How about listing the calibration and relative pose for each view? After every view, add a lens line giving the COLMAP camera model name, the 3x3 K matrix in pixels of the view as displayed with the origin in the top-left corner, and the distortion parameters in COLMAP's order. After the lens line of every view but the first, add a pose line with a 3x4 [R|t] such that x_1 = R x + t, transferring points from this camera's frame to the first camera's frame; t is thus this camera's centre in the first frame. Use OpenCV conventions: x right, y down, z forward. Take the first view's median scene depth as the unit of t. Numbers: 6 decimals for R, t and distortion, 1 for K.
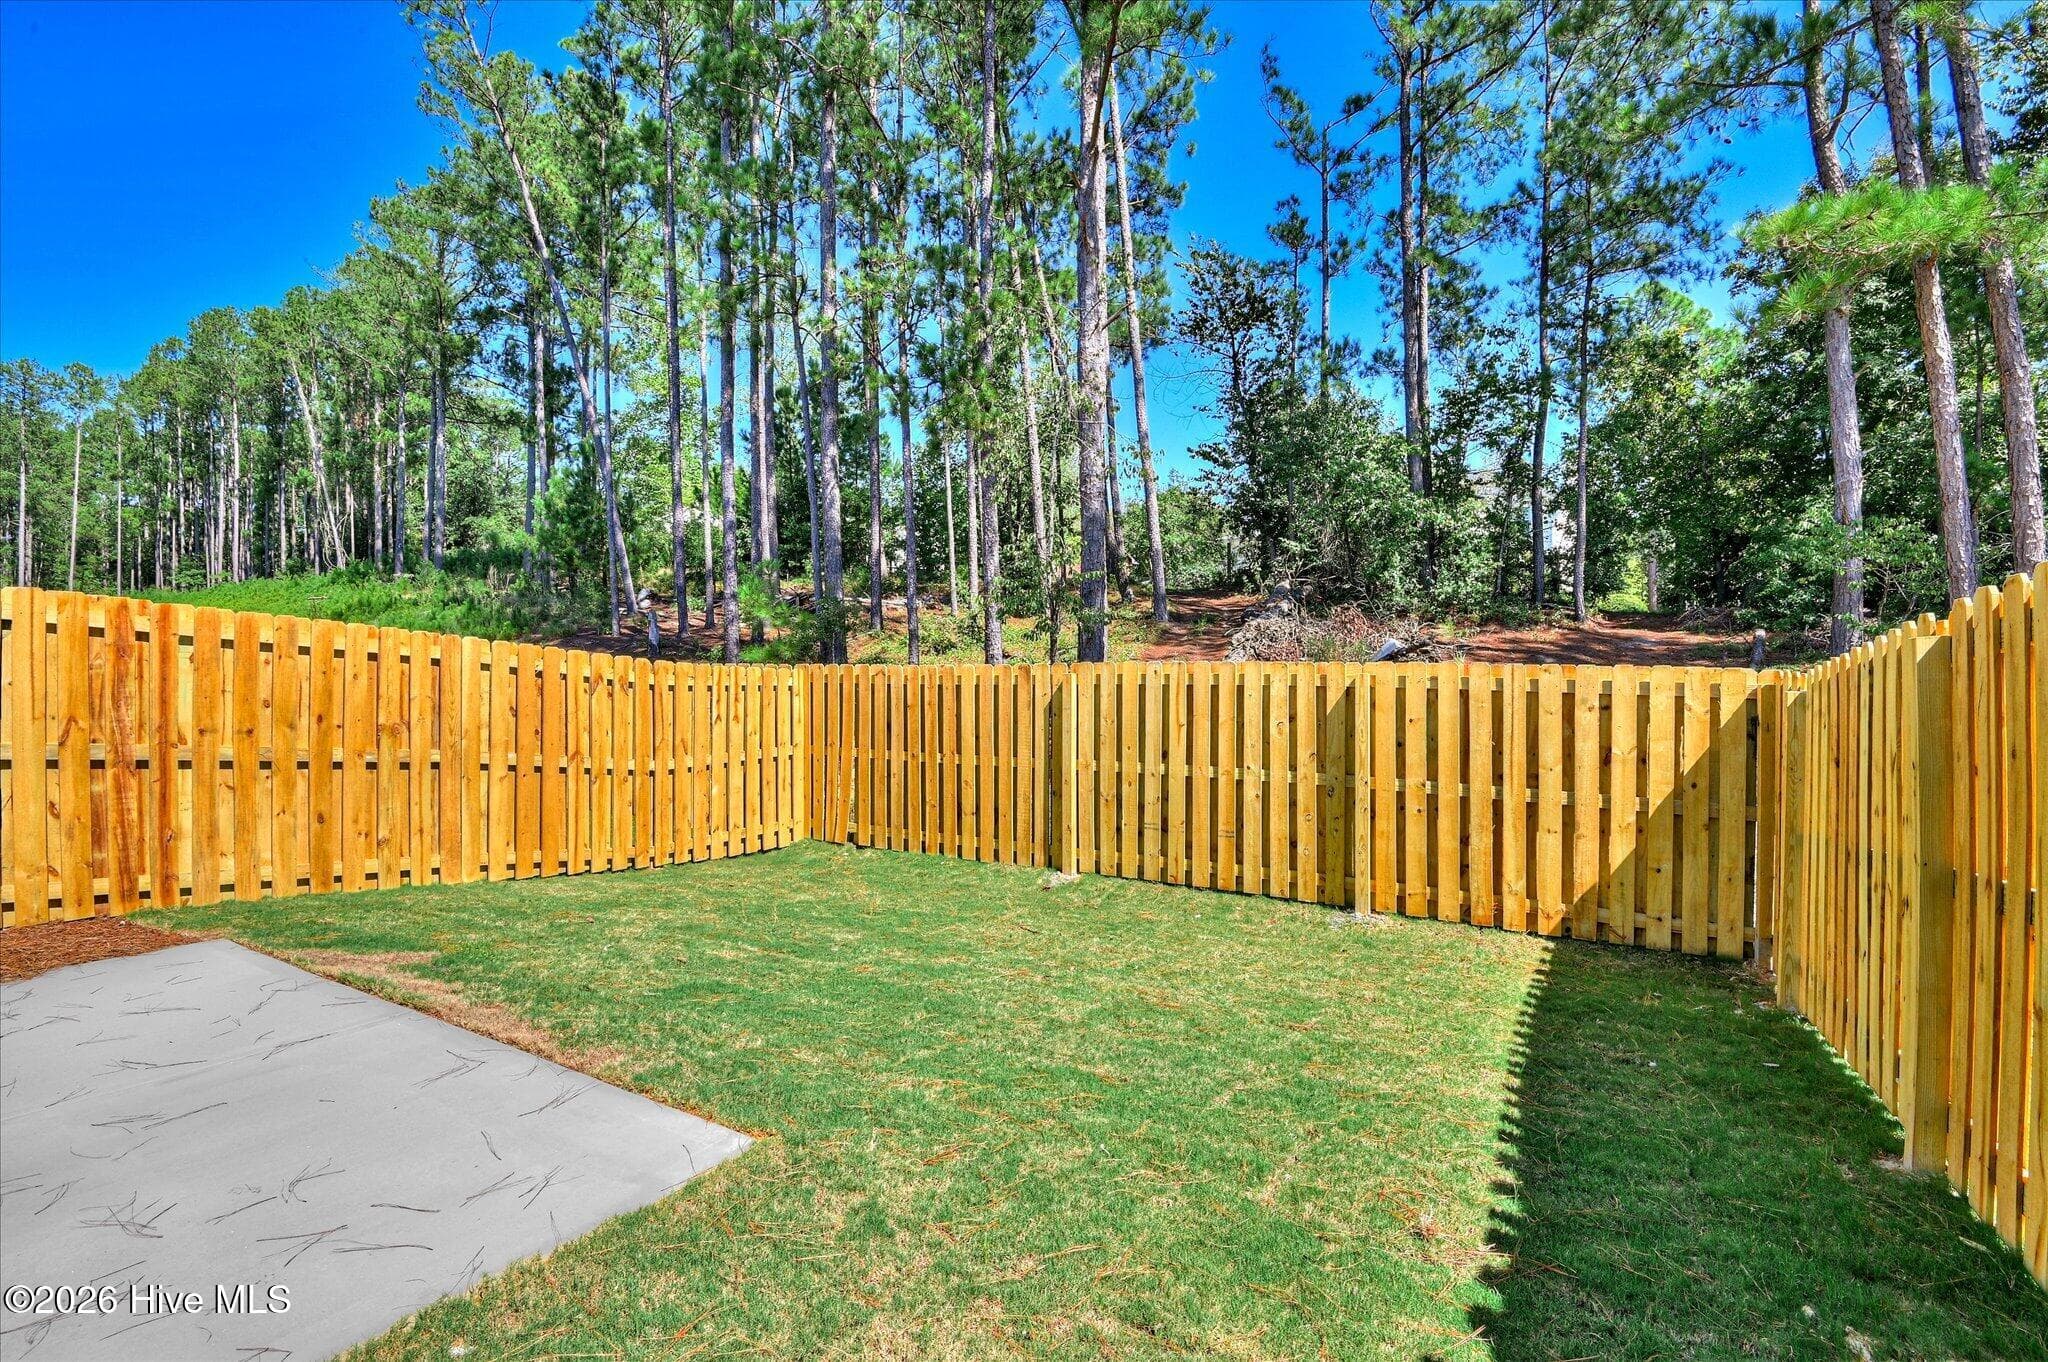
lens RADIAL K [[931.0, 0, 1024.0], [0, 931.0, 681.0], [0, 0, 1]] dist [0.000563, -0.022841]
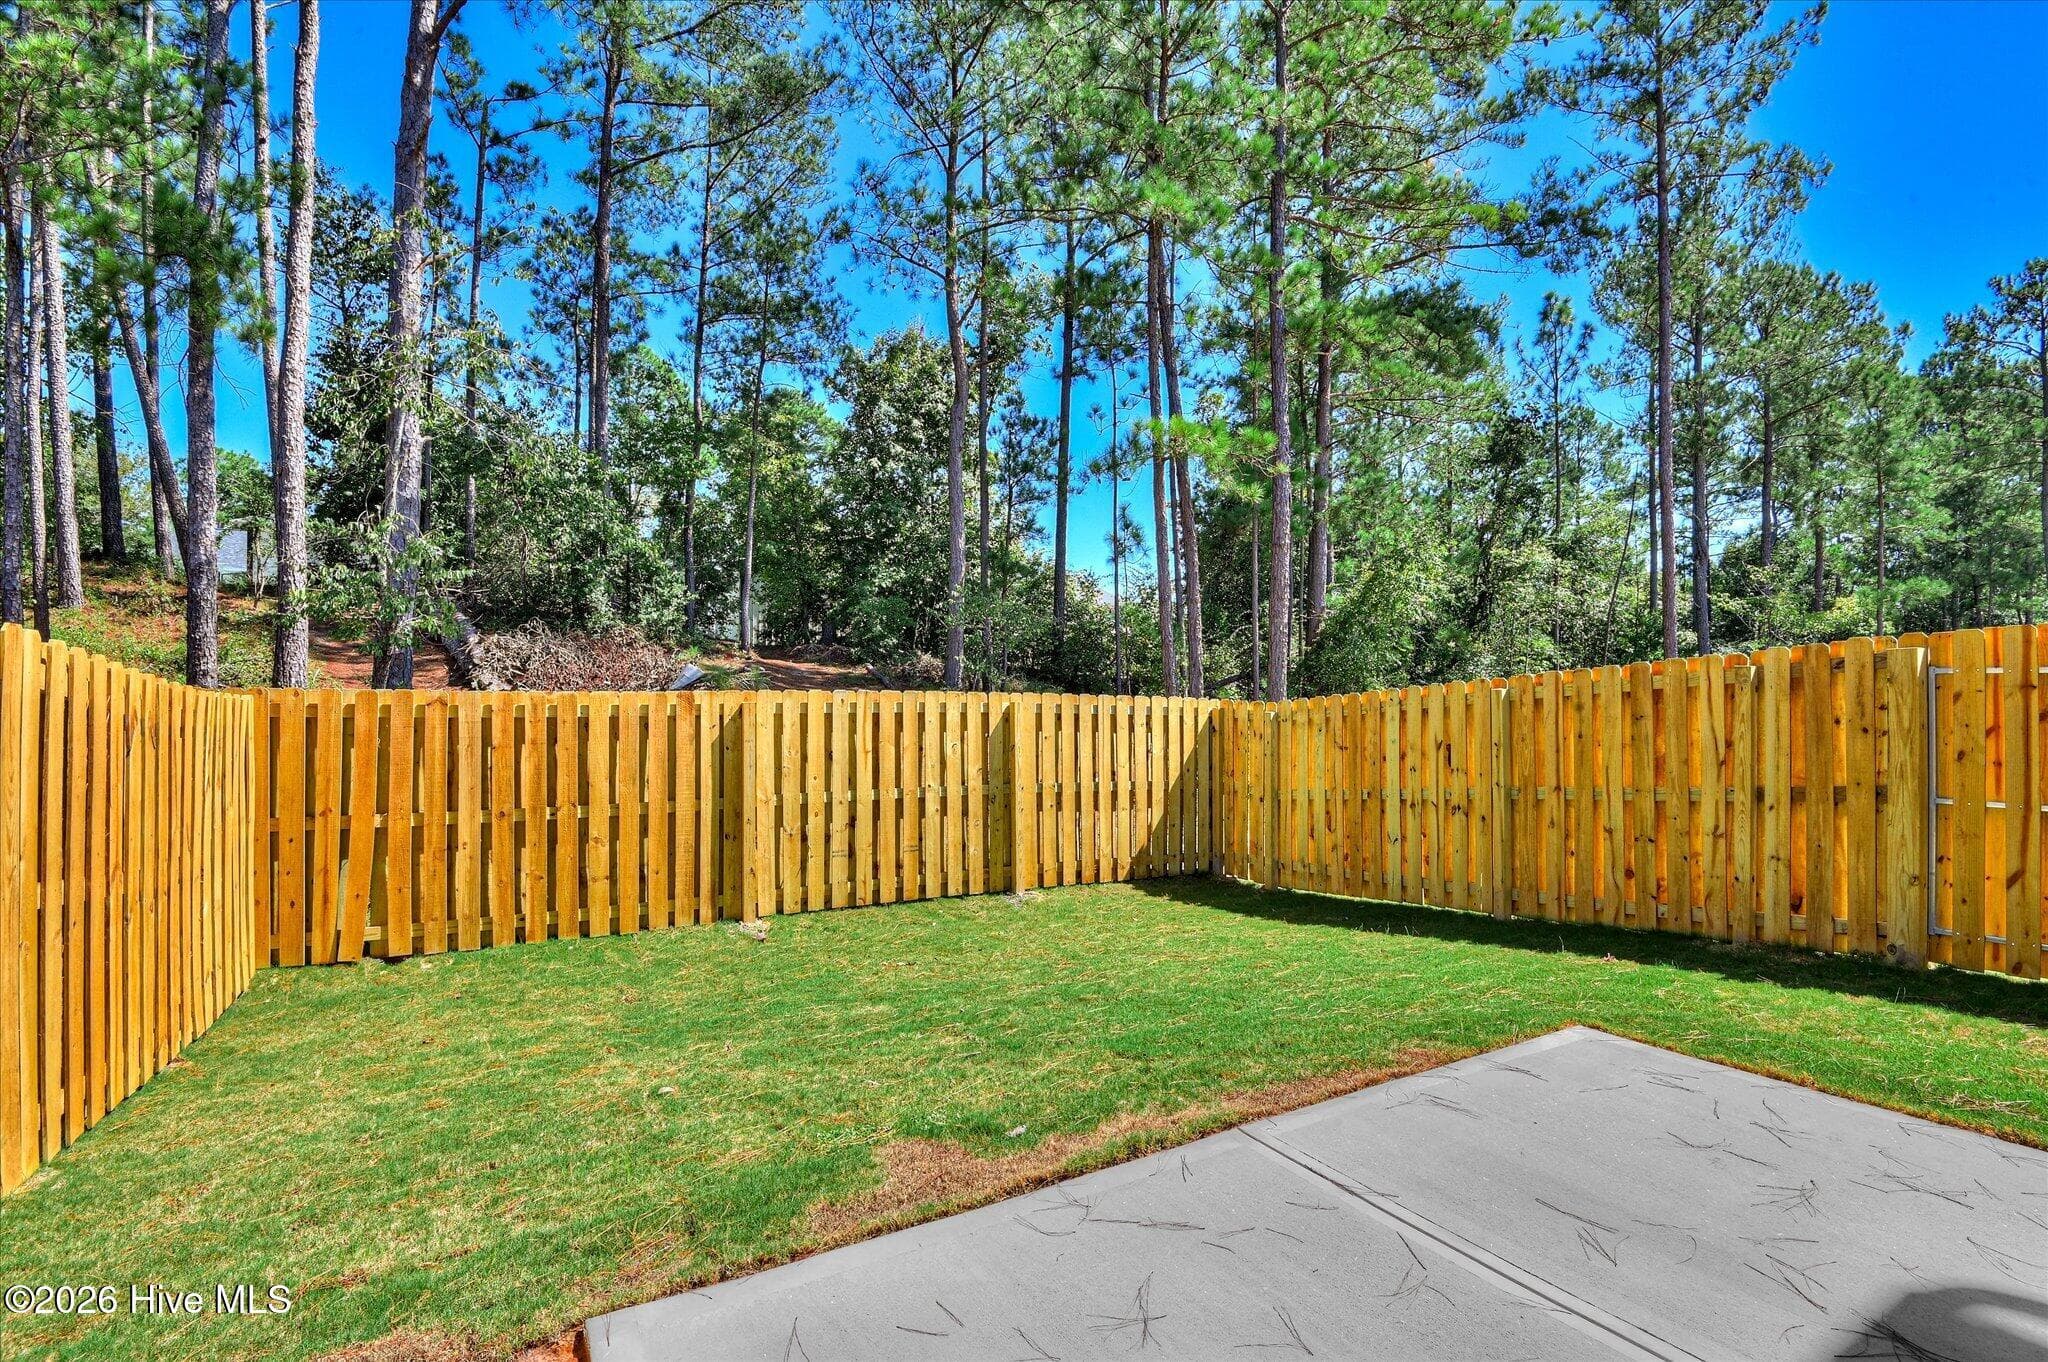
lens RADIAL K [[931.0, 0, 1024.0], [0, 931.0, 681.0], [0, 0, 1]] dist [0.000563, -0.022841]
pose [[0.505423, 0.012877, 0.862775, -0.633847], [0.005712, 0.999817, -0.018269, -0.011546], [-0.862853, 0.014162, 0.505257, 0.314525]]
